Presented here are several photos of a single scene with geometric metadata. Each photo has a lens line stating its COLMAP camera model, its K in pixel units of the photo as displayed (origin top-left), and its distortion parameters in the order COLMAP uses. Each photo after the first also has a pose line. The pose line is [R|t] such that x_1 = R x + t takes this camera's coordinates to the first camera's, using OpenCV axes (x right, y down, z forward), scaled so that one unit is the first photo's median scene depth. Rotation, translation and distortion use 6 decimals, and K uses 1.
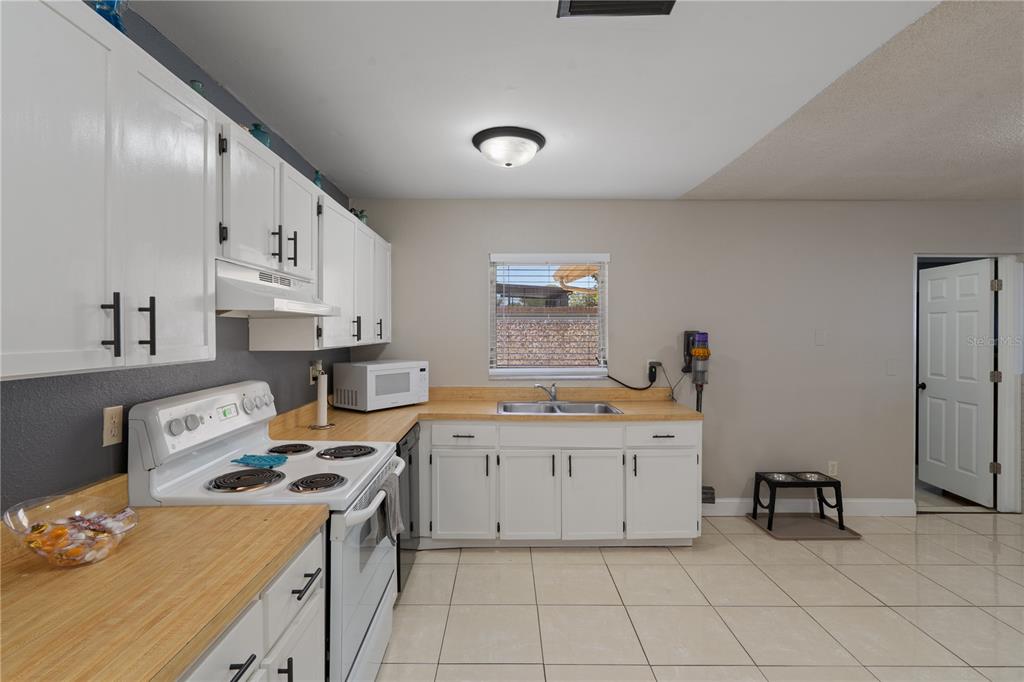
lens RADIAL K [[493.5, 0, 505.6], [0, 493.5, 336.0], [0, 0, 1]] dist [-0.000217, 0.000887]
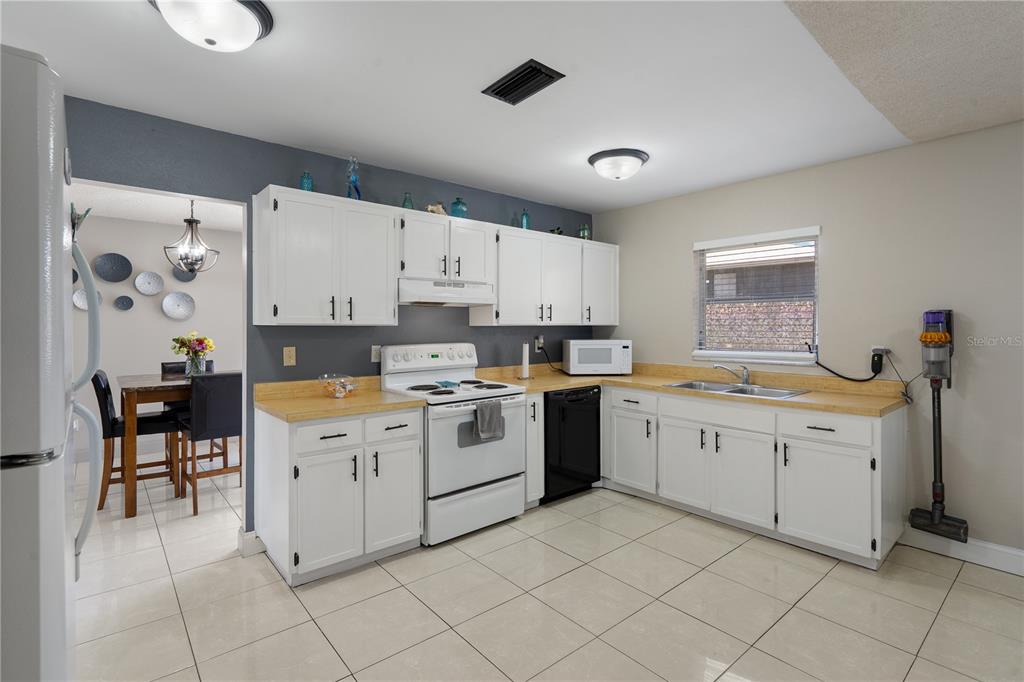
lens RADIAL K [[479.7, 0, 497.0], [0, 479.7, 329.6], [0, 0, 1]] dist [-0.002551, -0.000075]
pose [[0.638340, 0.007837, -0.769715, 0.519360], [-0.007565, 0.999964, 0.003908, 0.022200], [0.769718, 0.003328, 0.638376, 0.001166]]
